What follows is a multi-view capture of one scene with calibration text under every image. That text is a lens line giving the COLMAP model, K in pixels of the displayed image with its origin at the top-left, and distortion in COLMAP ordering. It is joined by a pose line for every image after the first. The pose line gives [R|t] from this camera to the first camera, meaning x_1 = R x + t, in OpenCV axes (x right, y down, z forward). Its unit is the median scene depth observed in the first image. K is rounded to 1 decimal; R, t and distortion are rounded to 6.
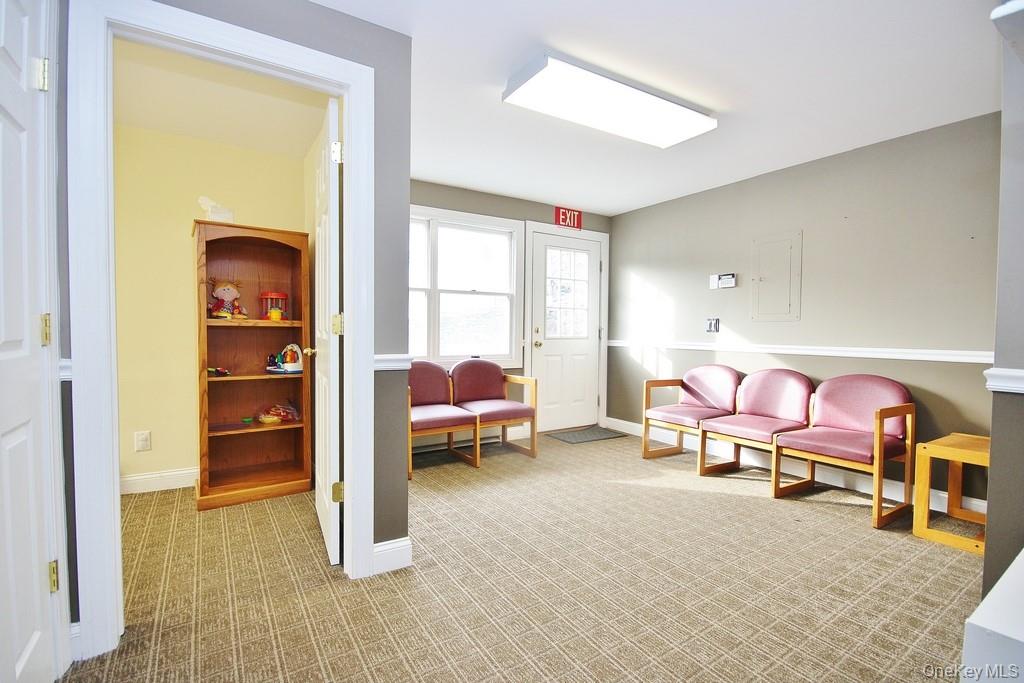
lens RADIAL K [[472.6, 0, 517.5], [0, 472.6, 341.4], [0, 0, 1]] dist [-0.005905, -0.000632]
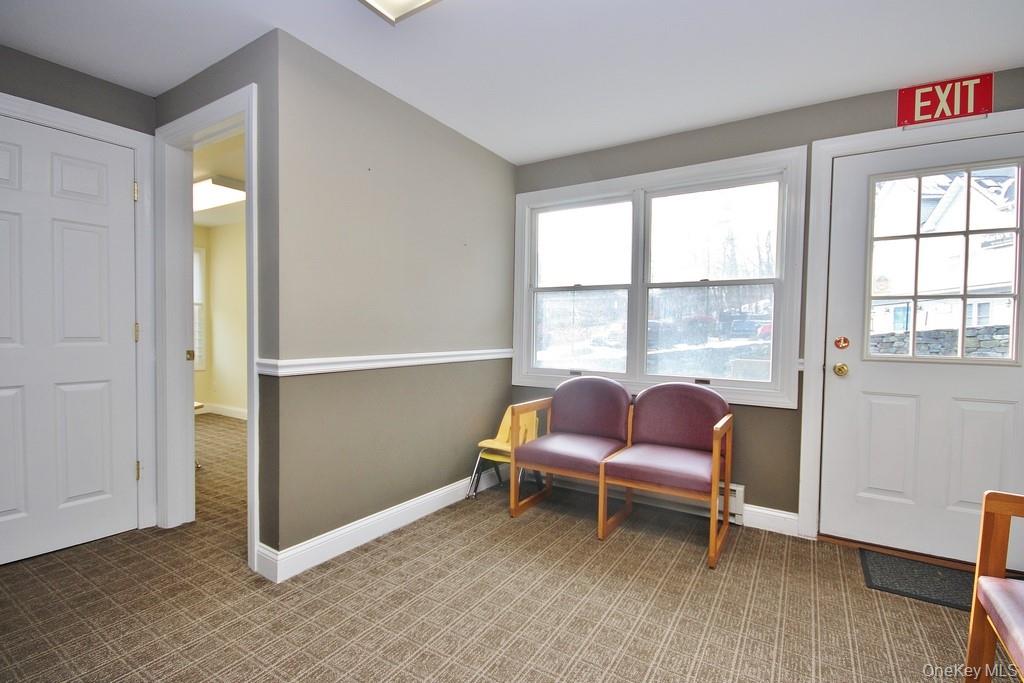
lens RADIAL K [[472.6, 0, 517.3], [0, 472.6, 343.8], [0, 0, 1]] dist [-0.005905, -0.000632]
pose [[0.423909, 0.028208, -0.905266, 0.373742], [-0.037297, 0.999211, 0.013671, -0.016509], [0.904937, 0.027969, 0.424626, 0.464475]]
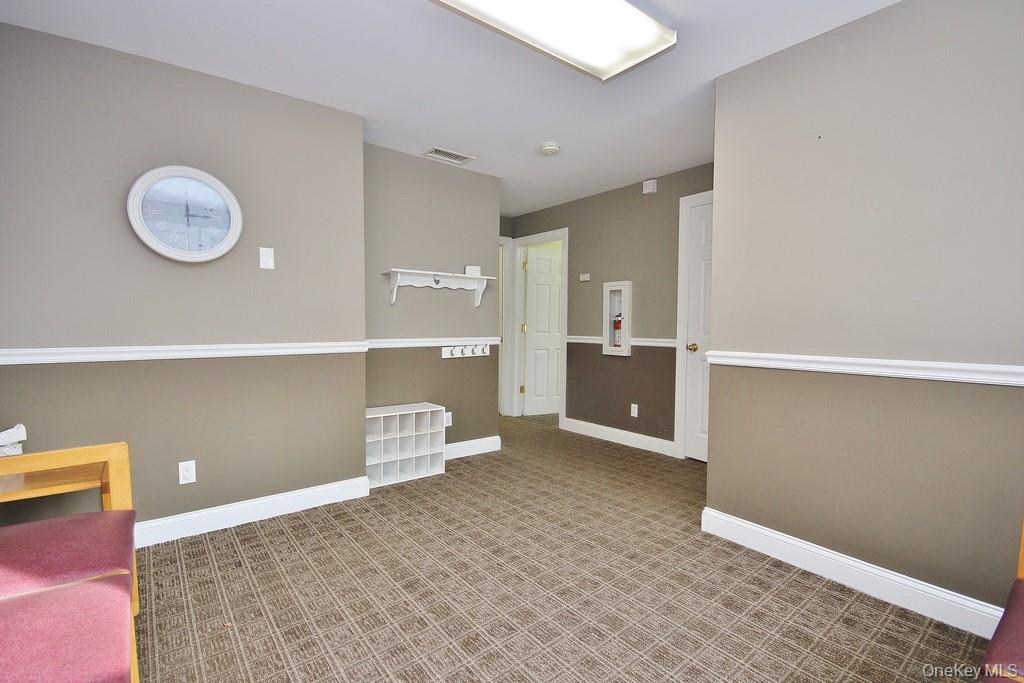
lens RADIAL K [[472.6, 0, 519.2], [0, 472.6, 342.5], [0, 0, 1]] dist [-0.005905, -0.000632]
pose [[-0.995120, -0.010526, -0.098106, 0.158539], [-0.017861, 0.997084, 0.074193, -0.031803], [0.097039, 0.075583, -0.992406, 0.949576]]
